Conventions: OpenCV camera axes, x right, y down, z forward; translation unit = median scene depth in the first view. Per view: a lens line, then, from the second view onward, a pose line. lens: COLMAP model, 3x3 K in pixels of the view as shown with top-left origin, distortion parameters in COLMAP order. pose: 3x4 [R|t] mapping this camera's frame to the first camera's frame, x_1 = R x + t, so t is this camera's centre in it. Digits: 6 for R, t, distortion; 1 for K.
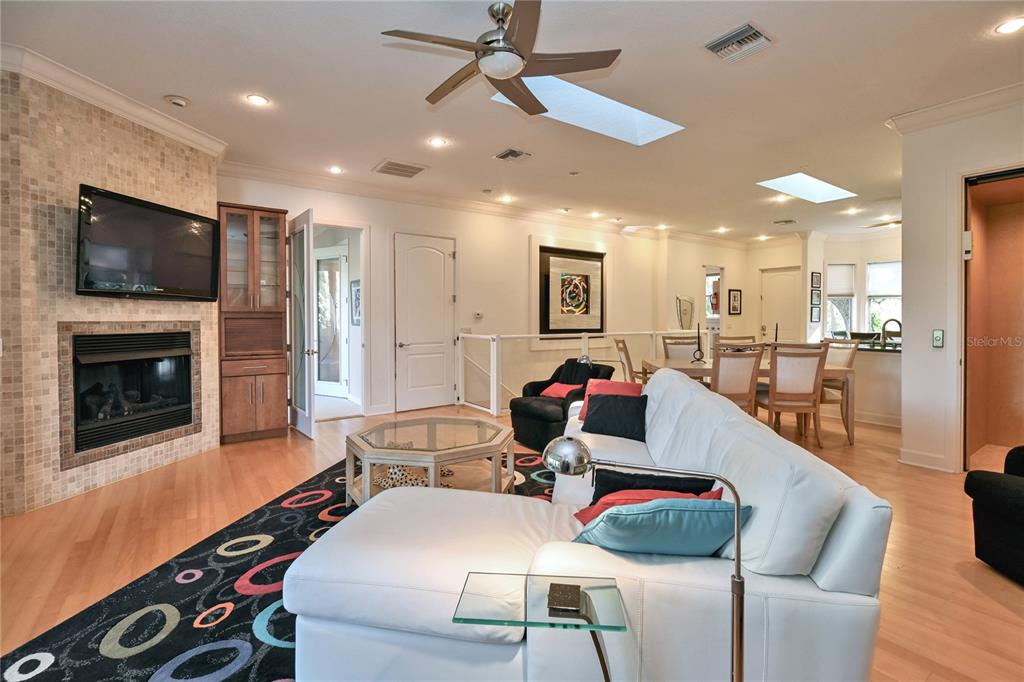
lens RADIAL K [[464.2, 0, 515.1], [0, 464.2, 334.7], [0, 0, 1]] dist [-0.009805, -0.002413]
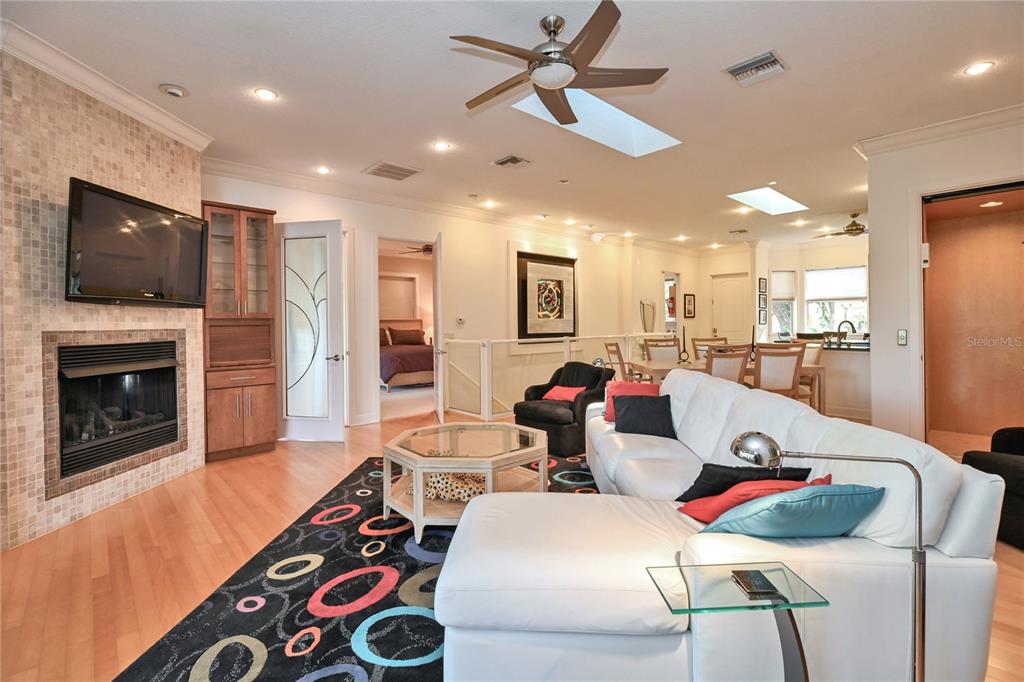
lens RADIAL K [[464.2, 0, 516.4], [0, 464.2, 334.2], [0, 0, 1]] dist [-0.009805, -0.002413]
pose [[0.991094, -0.012297, 0.132599, -0.178766], [0.013767, 0.999853, -0.010180, -0.001042], [-0.132454, 0.011915, 0.991118, 0.001580]]
